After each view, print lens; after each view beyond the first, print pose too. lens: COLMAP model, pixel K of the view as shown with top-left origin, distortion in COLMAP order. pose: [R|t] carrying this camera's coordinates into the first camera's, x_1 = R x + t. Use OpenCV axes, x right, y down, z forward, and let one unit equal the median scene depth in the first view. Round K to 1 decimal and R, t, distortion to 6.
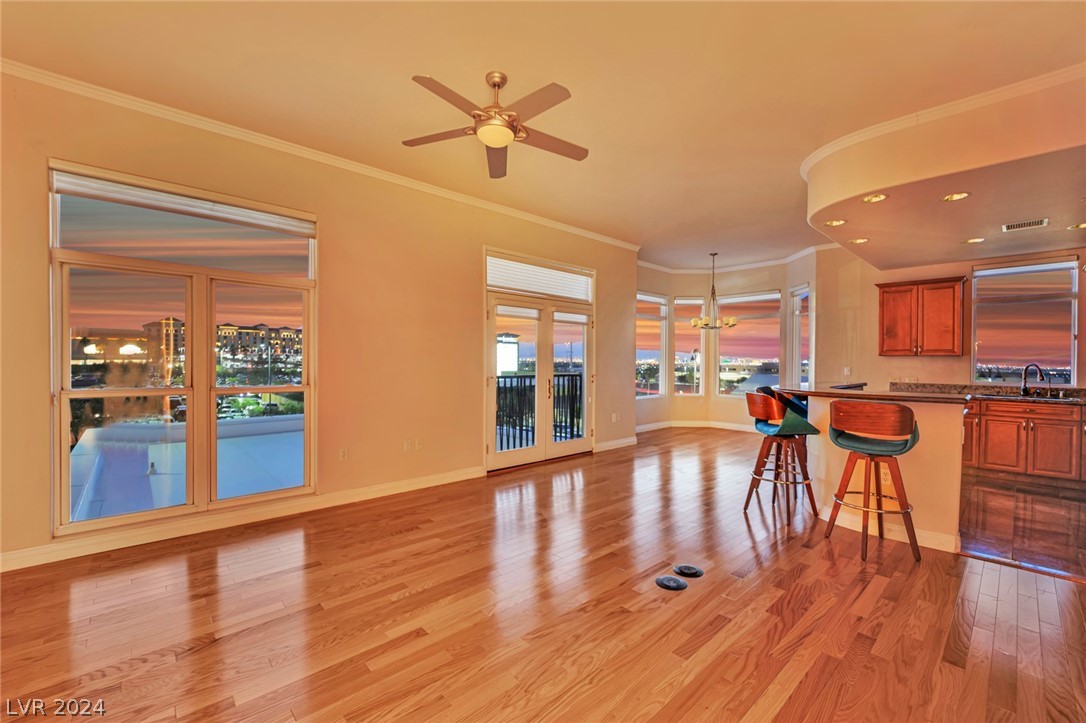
lens RADIAL K [[466.9, 0, 541.3], [0, 466.9, 355.6], [0, 0, 1]] dist [-0.023997, -0.000079]
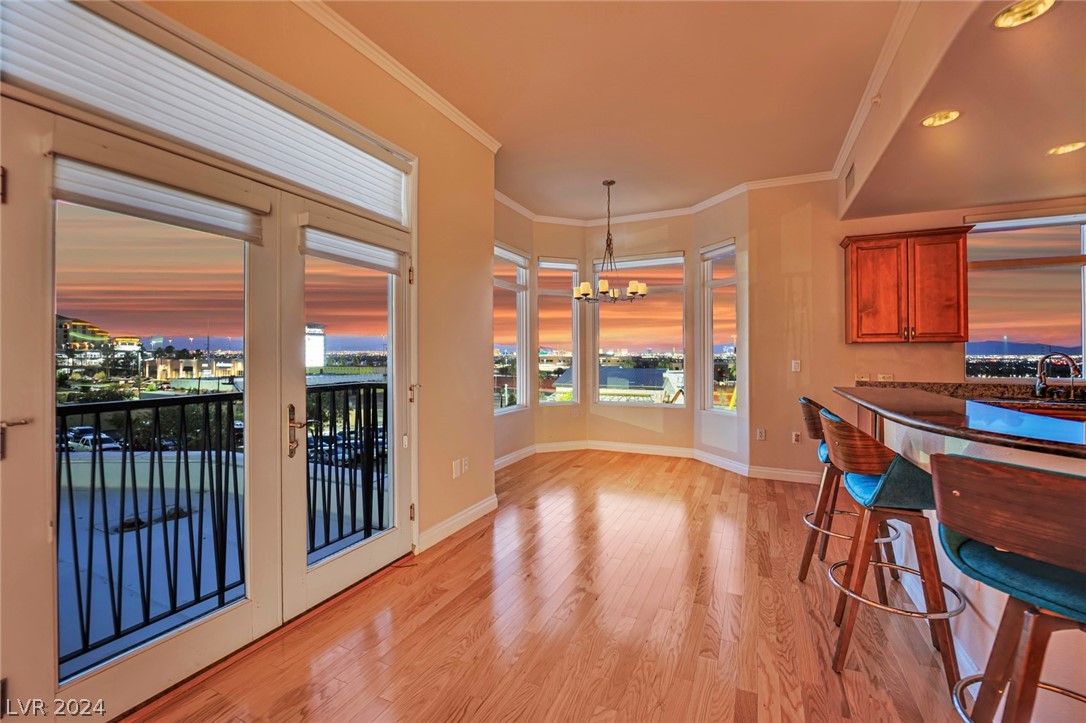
lens RADIAL K [[466.9, 0, 541.3], [0, 466.9, 355.6], [0, 0, 1]] dist [-0.023997, -0.000079]
pose [[0.928417, -0.011351, 0.371367, 0.057854], [0.005517, 0.999844, 0.016767, 0.005066], [-0.371500, -0.013518, 0.928335, 0.518388]]
